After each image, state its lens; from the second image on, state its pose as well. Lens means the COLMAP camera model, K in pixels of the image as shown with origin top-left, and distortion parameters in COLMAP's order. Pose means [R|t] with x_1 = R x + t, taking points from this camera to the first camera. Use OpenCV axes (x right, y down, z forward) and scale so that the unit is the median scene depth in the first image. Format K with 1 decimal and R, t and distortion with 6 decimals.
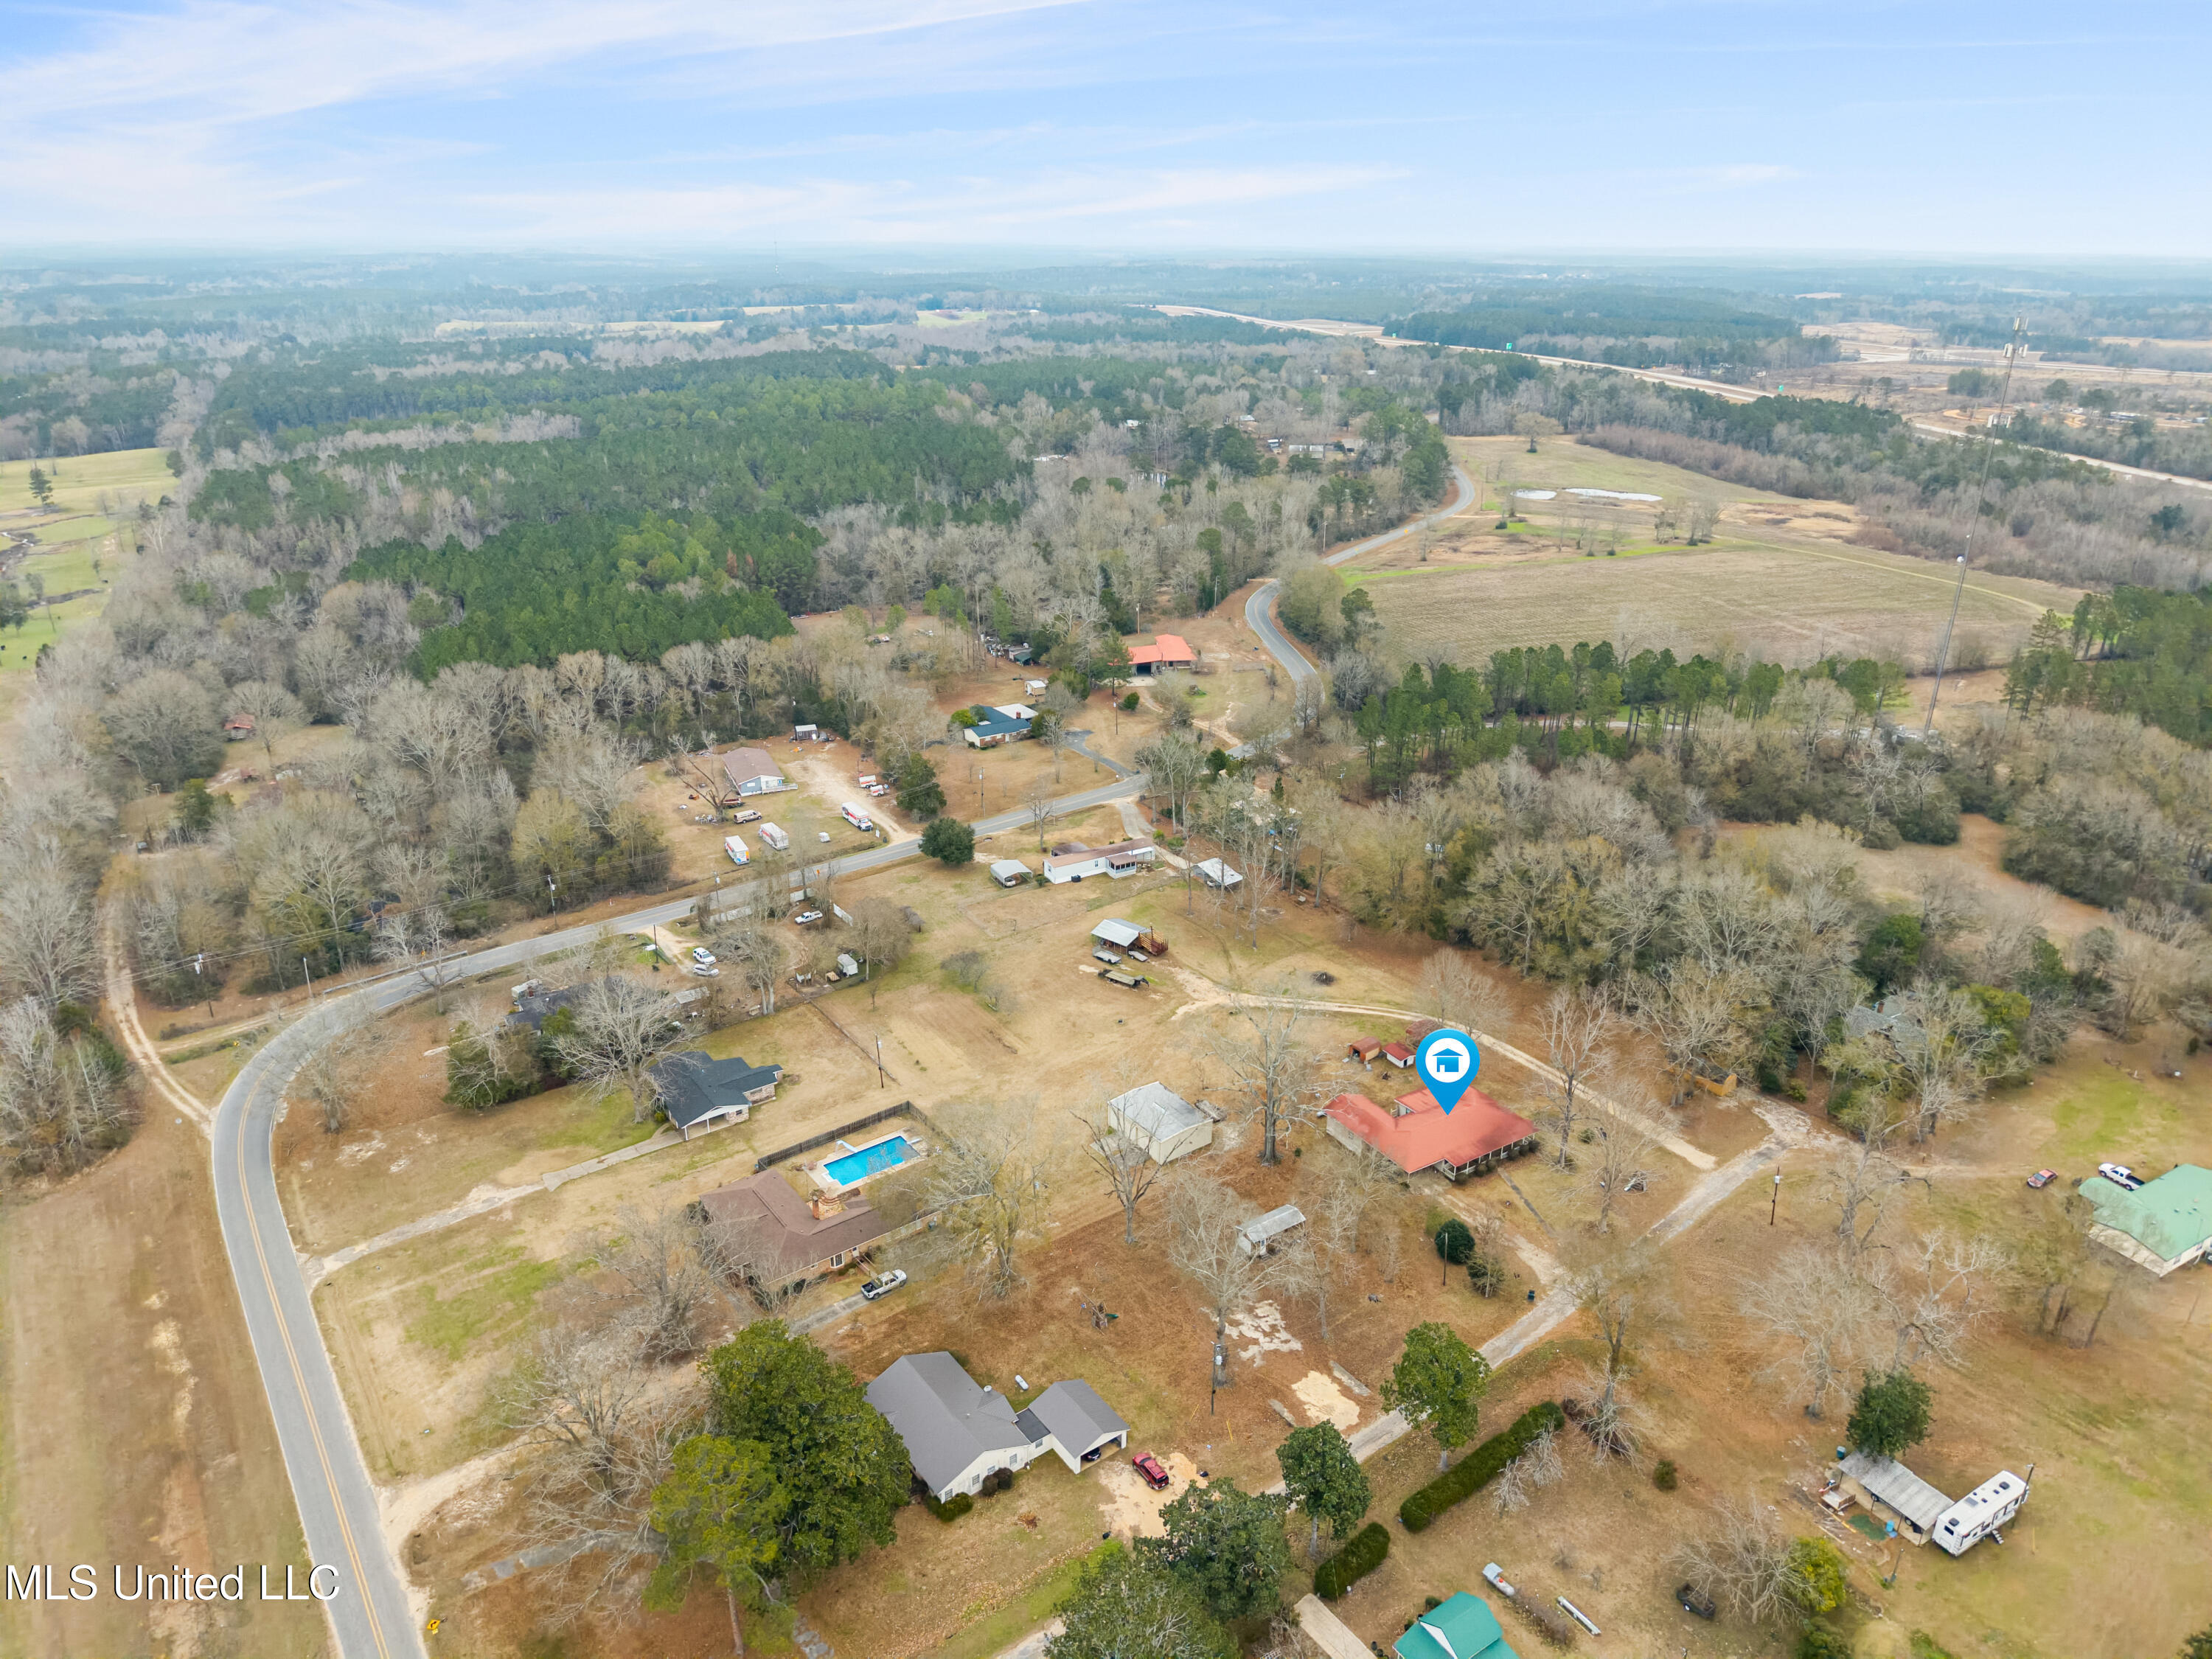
lens RADIAL K [[1479.6, 0, 1106.0], [0, 1479.6, 829.5], [0, 0, 1]] dist [0.006200, 0.001940]
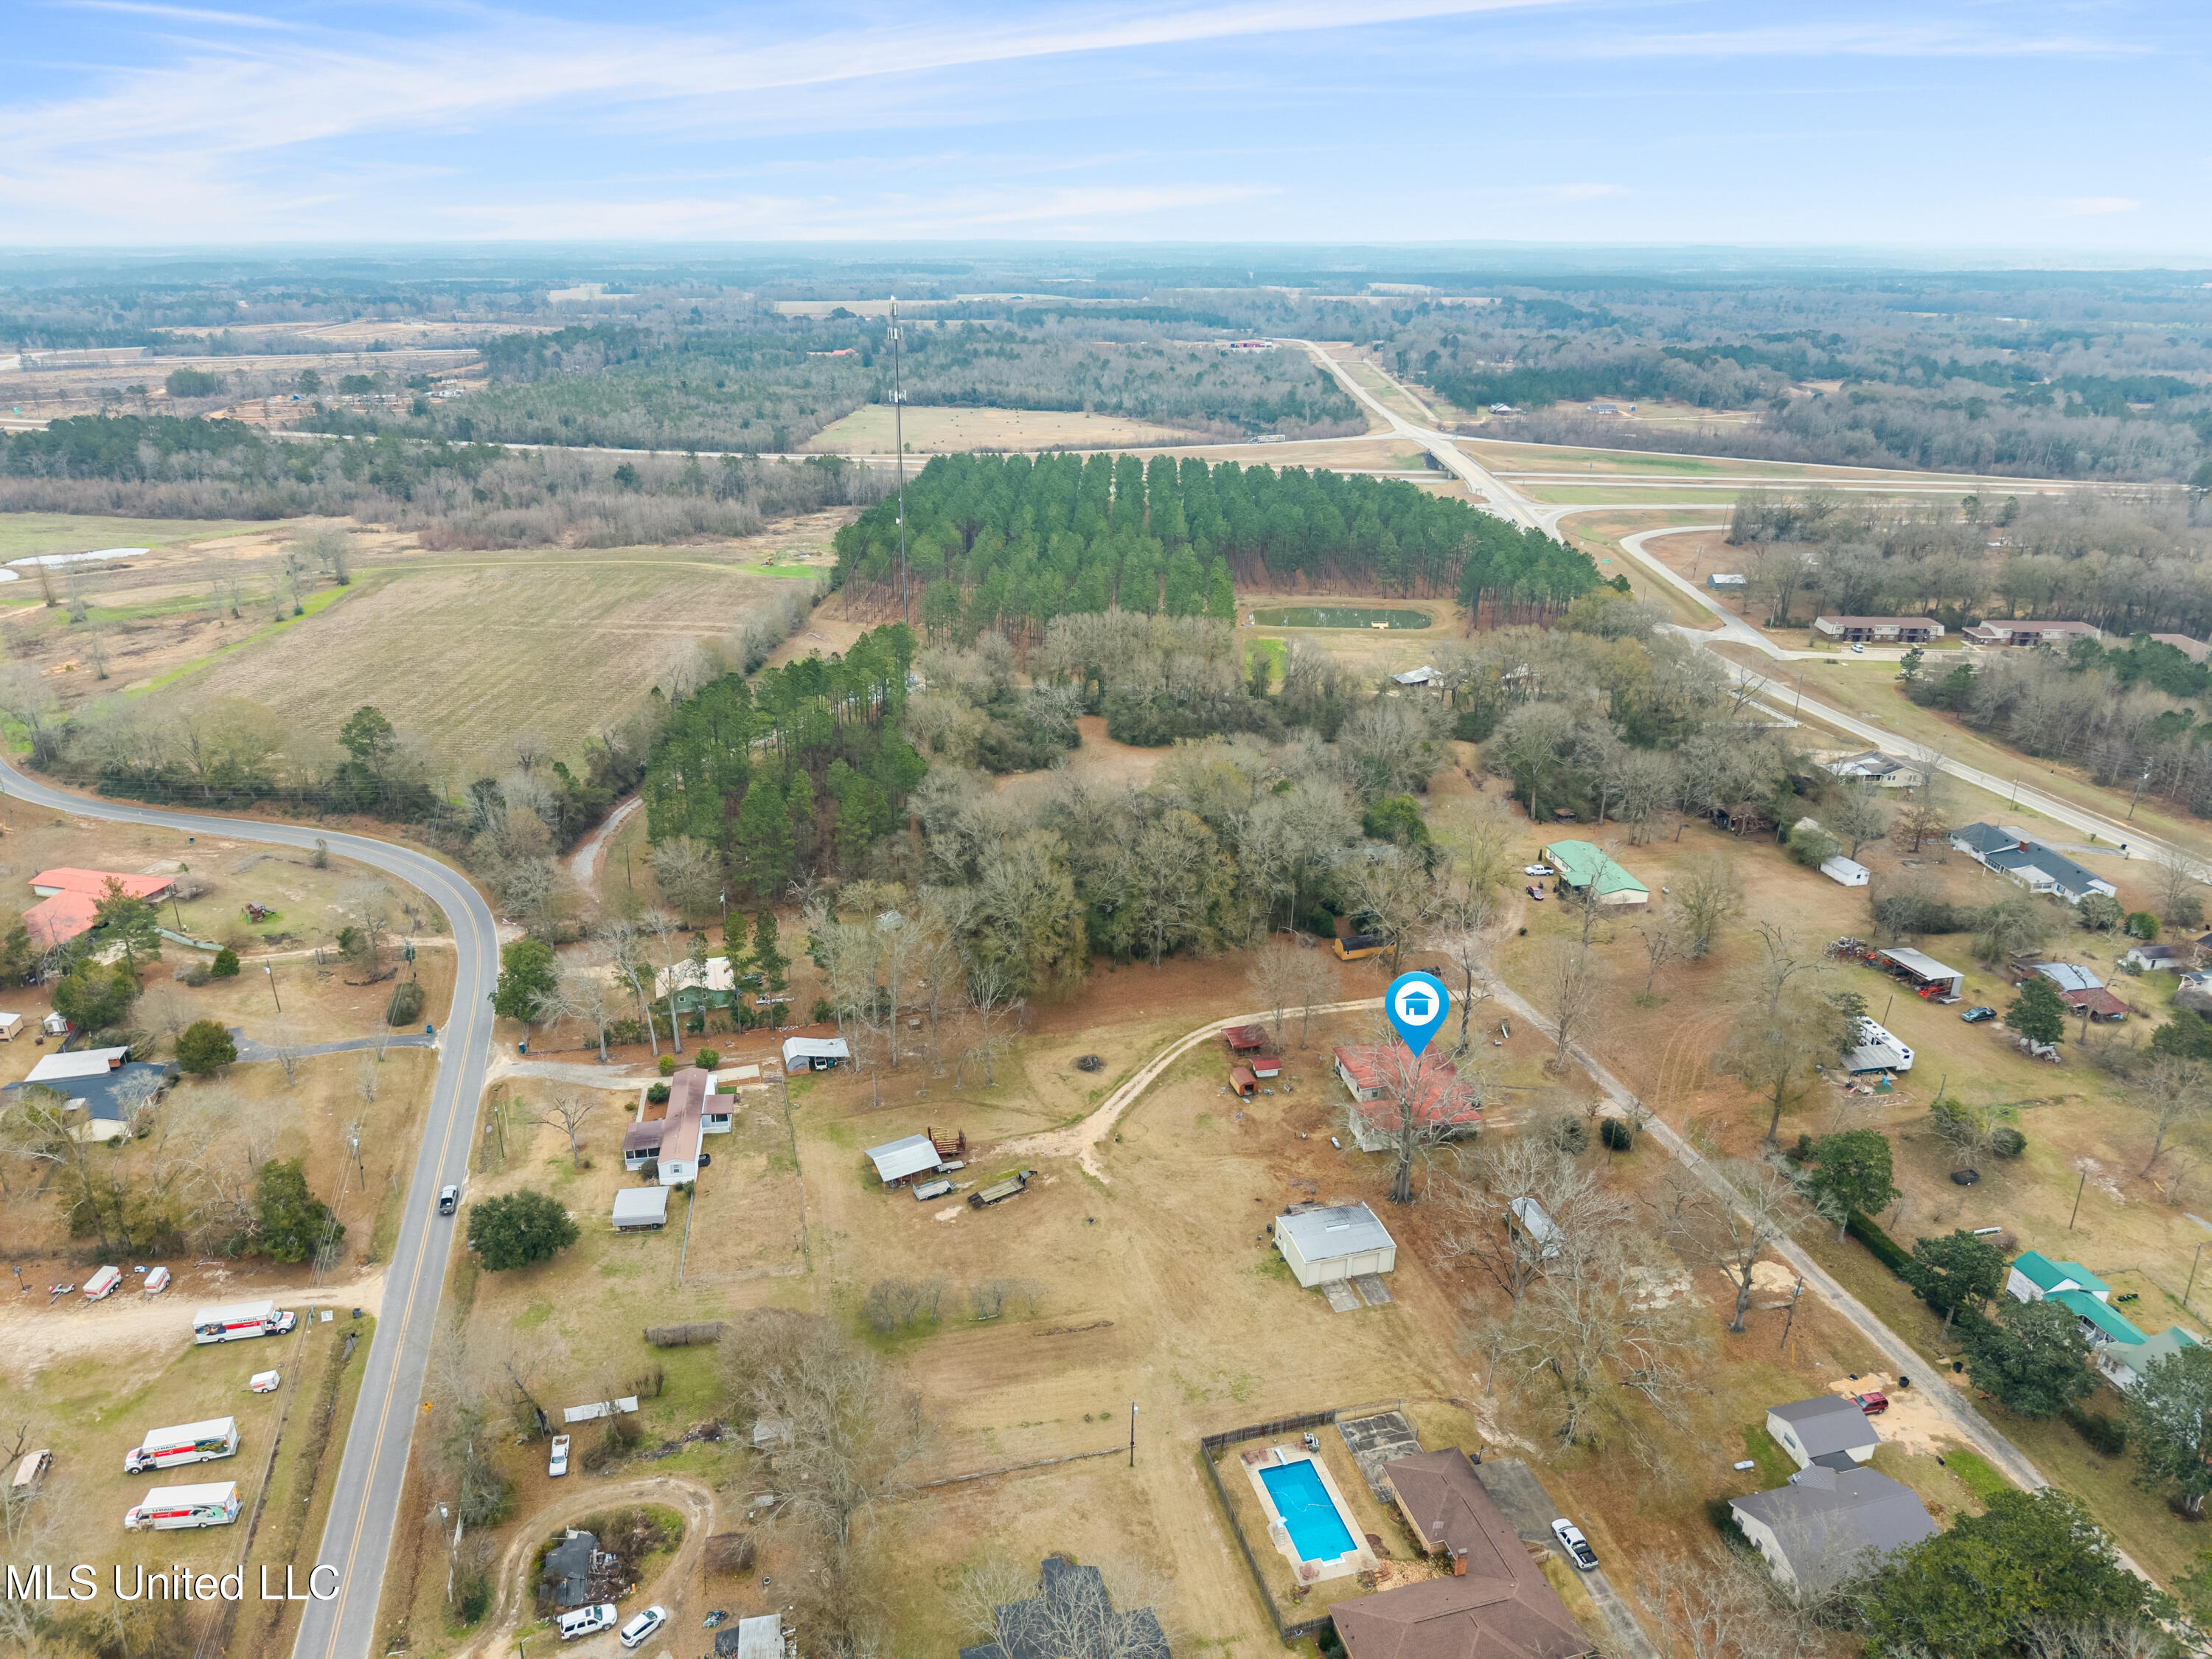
lens RADIAL K [[1479.6, 0, 1106.0], [0, 1479.6, 829.5], [0, 0, 1]] dist [0.006200, 0.001940]
pose [[0.337822, -0.352111, 0.872865, -0.574160], [0.345961, 0.908919, 0.232759, -0.230797], [-0.875321, 0.223347, 0.428870, 0.562841]]
